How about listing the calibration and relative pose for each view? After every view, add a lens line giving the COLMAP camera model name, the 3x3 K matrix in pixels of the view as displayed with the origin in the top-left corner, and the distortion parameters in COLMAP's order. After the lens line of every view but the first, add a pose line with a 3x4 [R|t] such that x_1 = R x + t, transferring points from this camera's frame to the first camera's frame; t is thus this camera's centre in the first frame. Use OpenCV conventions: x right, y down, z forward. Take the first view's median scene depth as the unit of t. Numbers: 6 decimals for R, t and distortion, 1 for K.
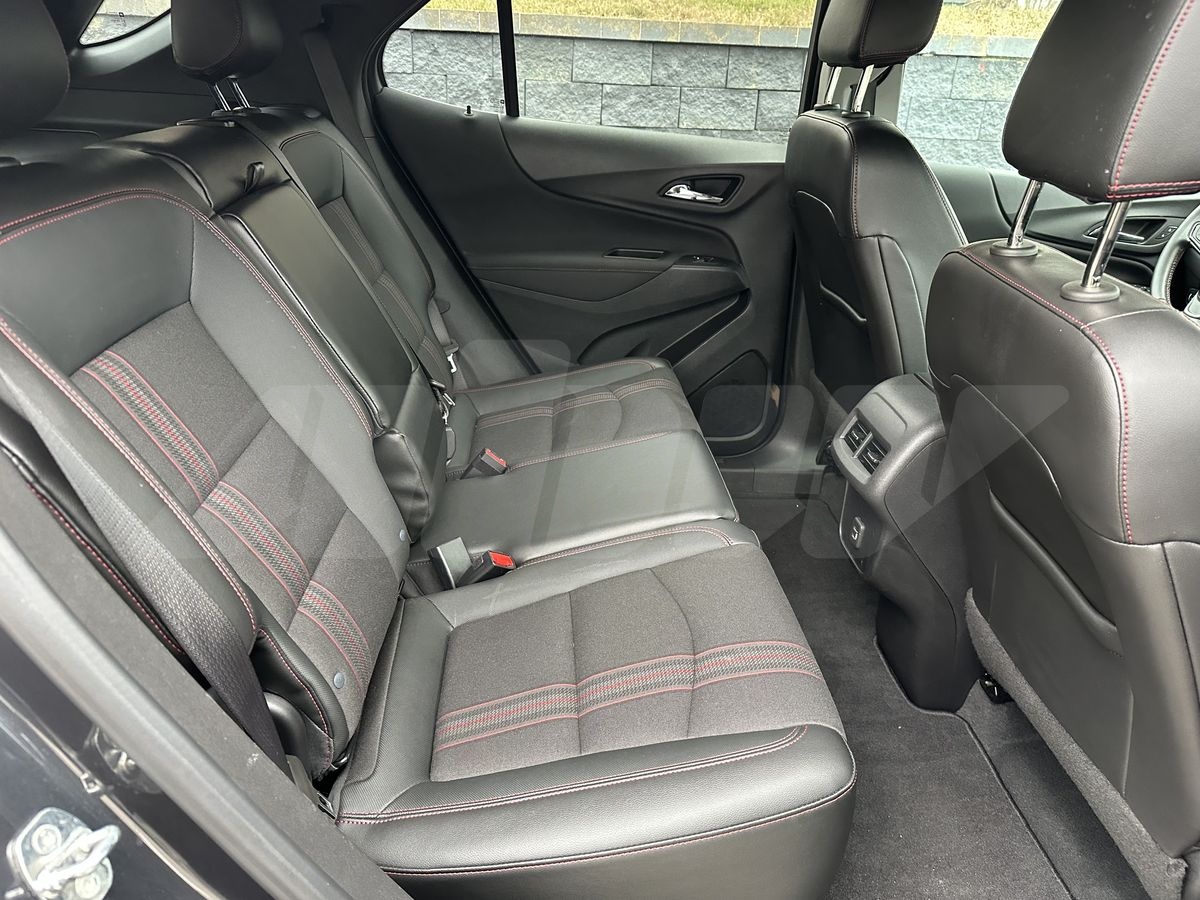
lens RADIAL K [[835.0, 0, 598.9], [0, 835.0, 468.2], [0, 0, 1]] dist [0.138671, -0.292409]
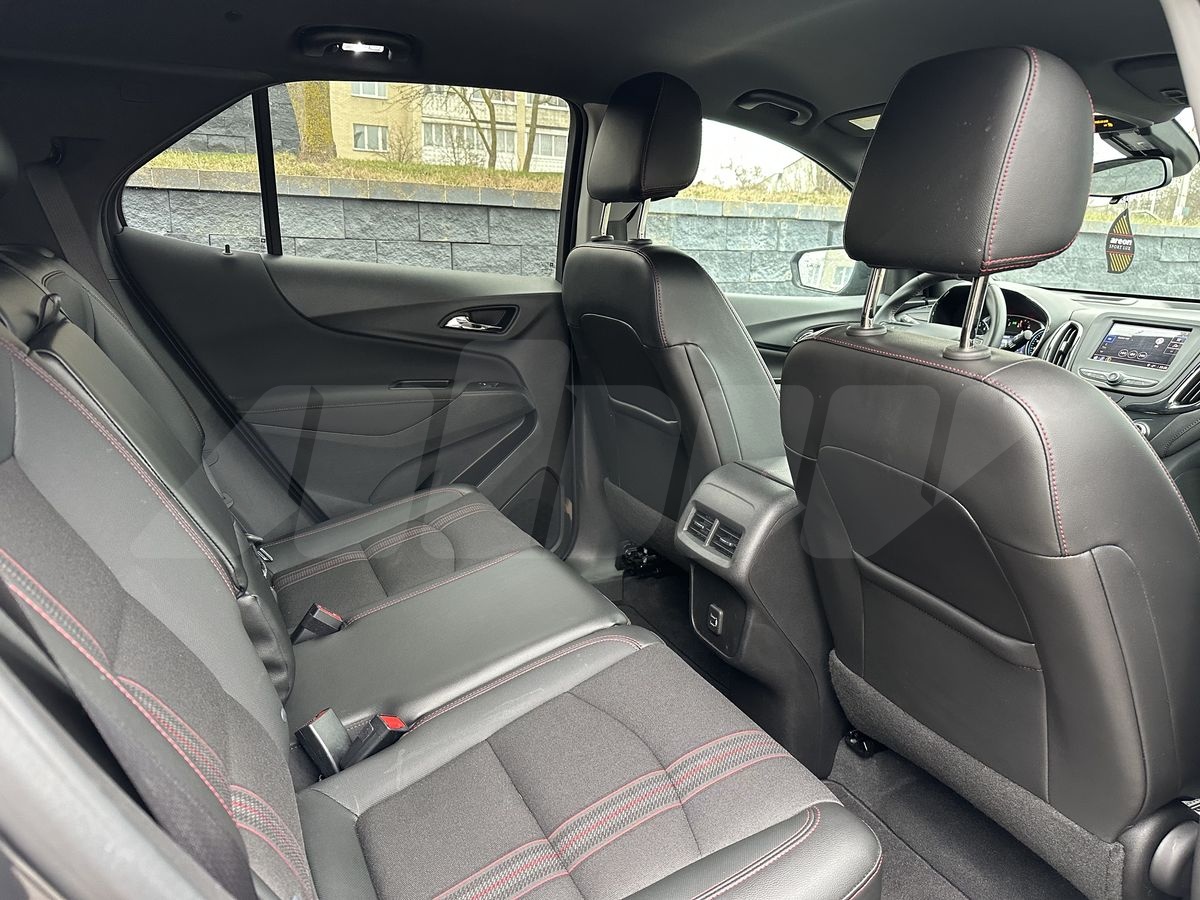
lens RADIAL K [[834.1, 0, 586.5], [0, 834.1, 451.8], [0, 0, 1]] dist [0.133671, -0.199061]
pose [[0.921586, -0.107999, 0.372848, -0.162259], [0.176500, 0.972068, -0.154696, 0.006836], [-0.345727, 0.208373, 0.914906, 0.059262]]
